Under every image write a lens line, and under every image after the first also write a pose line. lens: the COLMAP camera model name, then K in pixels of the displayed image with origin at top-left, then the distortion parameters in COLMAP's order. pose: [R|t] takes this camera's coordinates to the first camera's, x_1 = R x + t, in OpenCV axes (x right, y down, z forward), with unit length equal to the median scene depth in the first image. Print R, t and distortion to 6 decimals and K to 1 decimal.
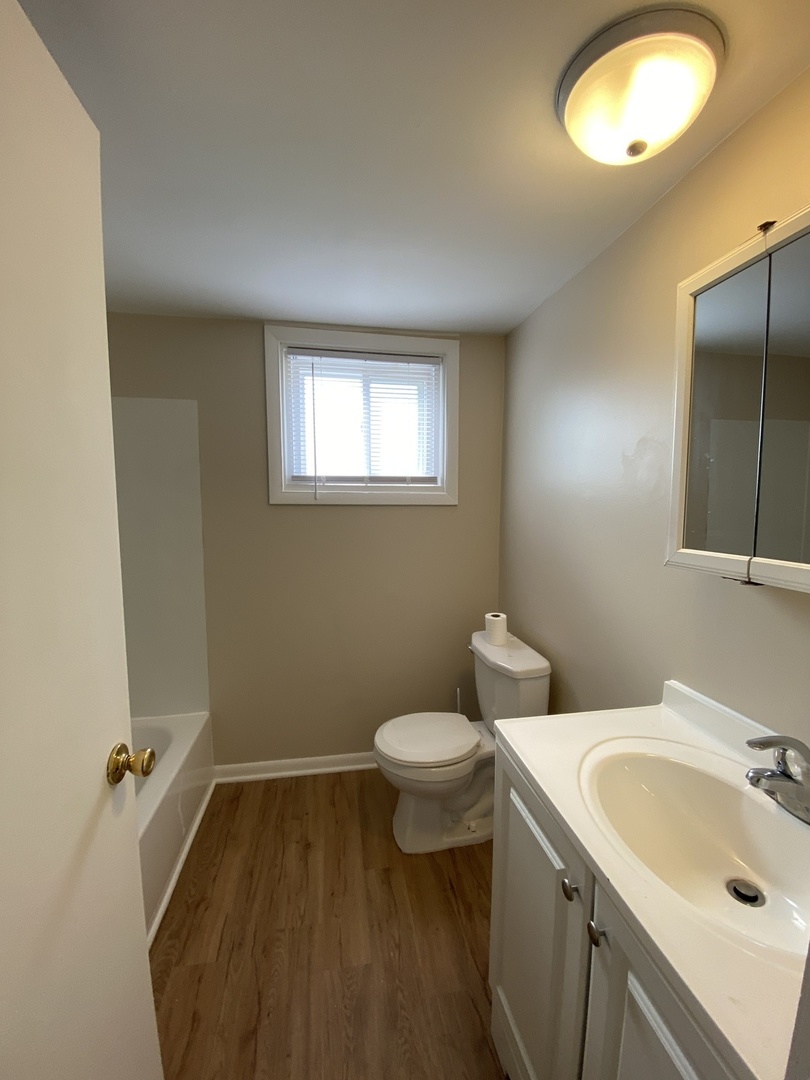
lens RADIAL K [[439.6, 0, 405.0], [0, 439.6, 540.0], [0, 0, 1]] dist [0.011021, -0.018435]
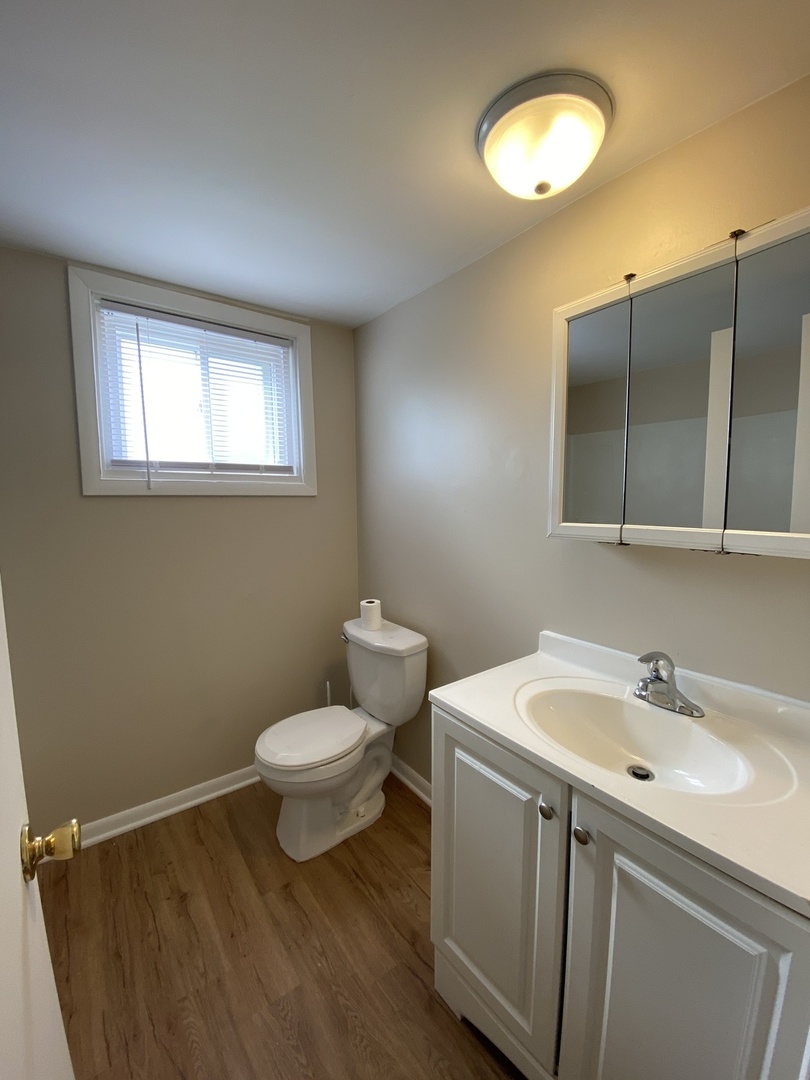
lens RADIAL K [[439.6, 0, 405.0], [0, 439.6, 540.0], [0, 0, 1]] dist [0.011021, -0.018435]
pose [[0.885641, -0.051492, 0.461507, -0.197252], [0.048496, 0.998655, 0.018358, 0.013376], [-0.461831, 0.006122, 0.886947, 0.052330]]
